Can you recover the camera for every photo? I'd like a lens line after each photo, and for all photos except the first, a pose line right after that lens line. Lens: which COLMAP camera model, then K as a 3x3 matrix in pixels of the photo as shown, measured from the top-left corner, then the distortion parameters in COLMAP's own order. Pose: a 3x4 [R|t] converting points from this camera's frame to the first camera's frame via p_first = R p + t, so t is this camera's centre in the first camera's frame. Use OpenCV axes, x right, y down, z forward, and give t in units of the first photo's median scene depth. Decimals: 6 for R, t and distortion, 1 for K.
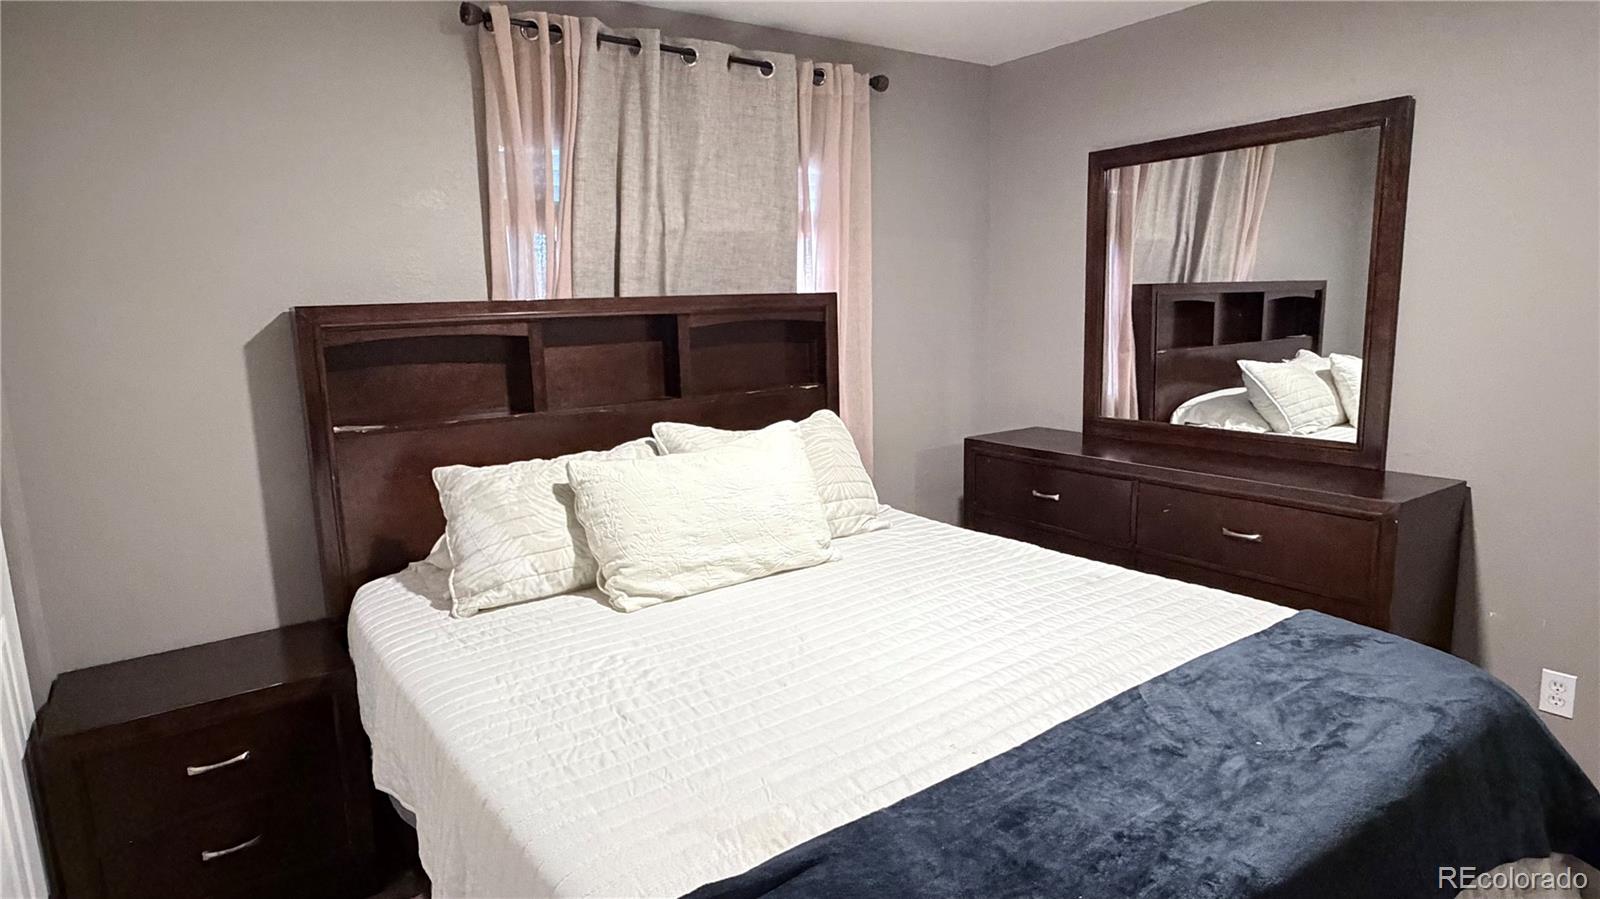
lens RADIAL K [[890.0, 0, 808.2], [0, 890.0, 450.8], [0, 0, 1]] dist [-0.004436, 0.000028]
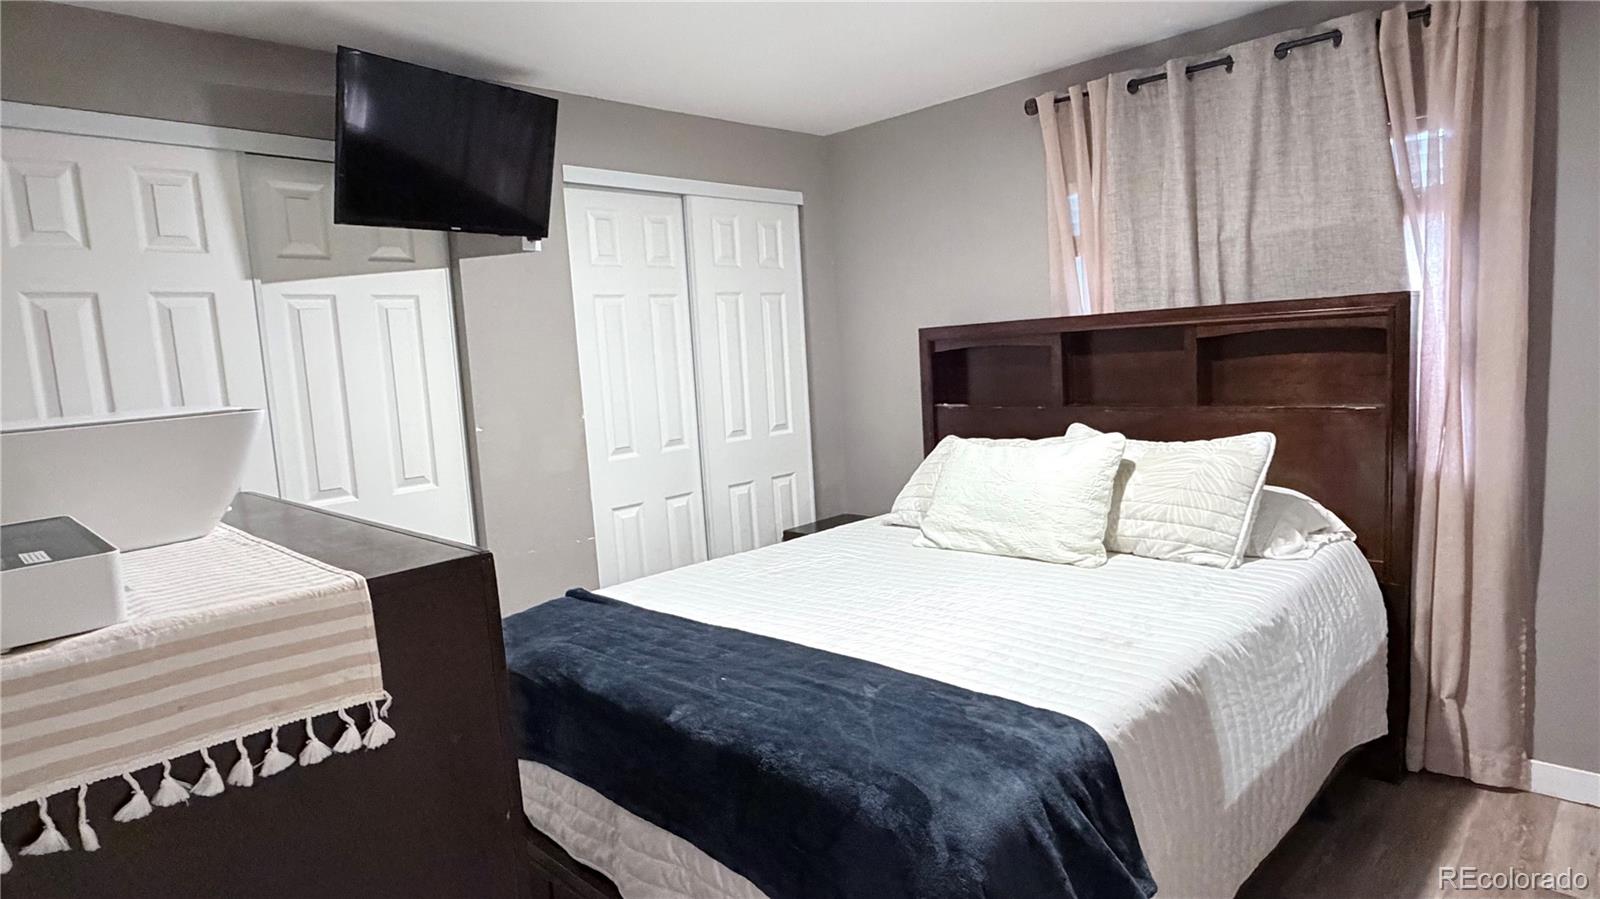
lens RADIAL K [[890.0, 0, 809.9], [0, 890.0, 448.4], [0, 0, 1]] dist [-0.004436, 0.000028]
pose [[0.194581, 0.122564, -0.973199, 0.872276], [-0.115597, 0.988114, 0.101330, -0.073953], [0.974051, 0.092782, 0.206437, 0.421539]]
